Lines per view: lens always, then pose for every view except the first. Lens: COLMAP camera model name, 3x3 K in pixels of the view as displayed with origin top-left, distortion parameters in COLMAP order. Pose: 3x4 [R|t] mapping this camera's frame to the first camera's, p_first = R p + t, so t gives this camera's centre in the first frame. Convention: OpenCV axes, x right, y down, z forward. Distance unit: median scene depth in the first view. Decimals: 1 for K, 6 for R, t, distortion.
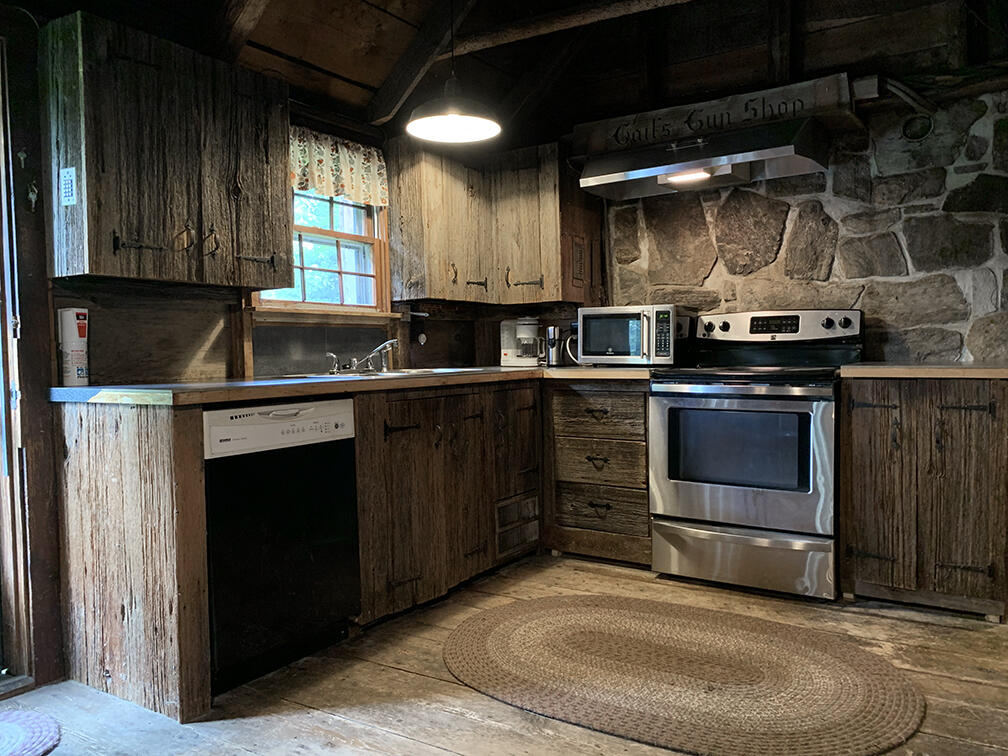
lens RADIAL K [[770.1, 0, 501.5], [0, 770.1, 376.5], [0, 0, 1]] dist [0.022104, -0.025108]
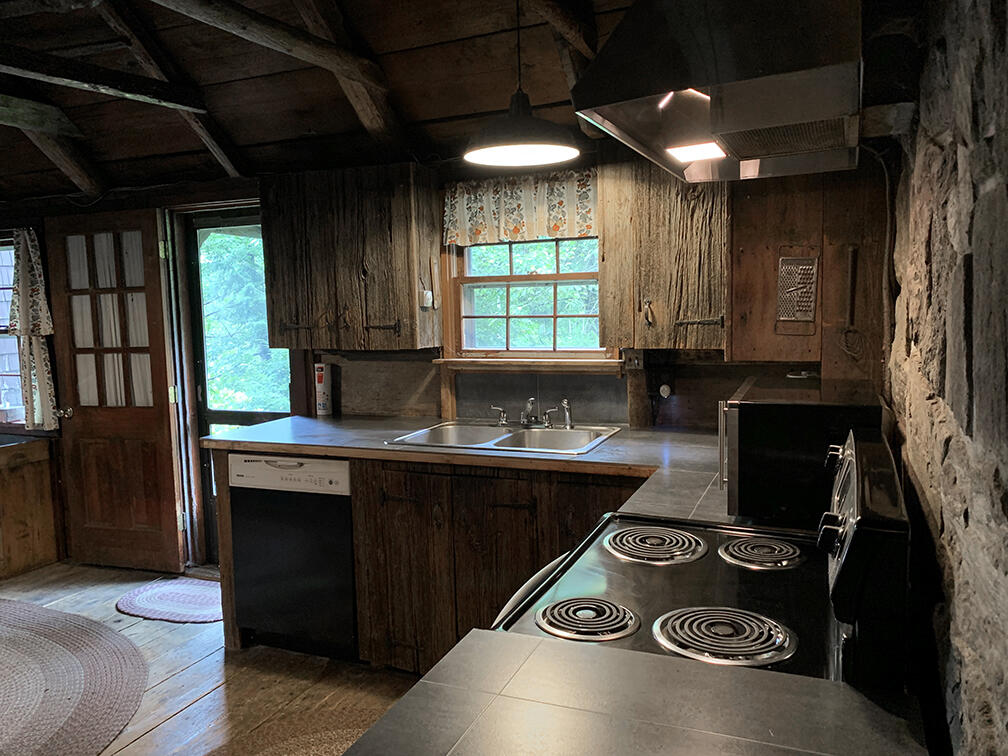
lens RADIAL K [[770.1, 0, 503.1], [0, 770.1, 378.8], [0, 0, 1]] dist [0.022104, -0.025108]
pose [[0.196448, 0.114611, -0.973793, 0.925146], [-0.008724, 0.993310, 0.115149, -0.220806], [0.980475, -0.014125, 0.196133, 0.997070]]
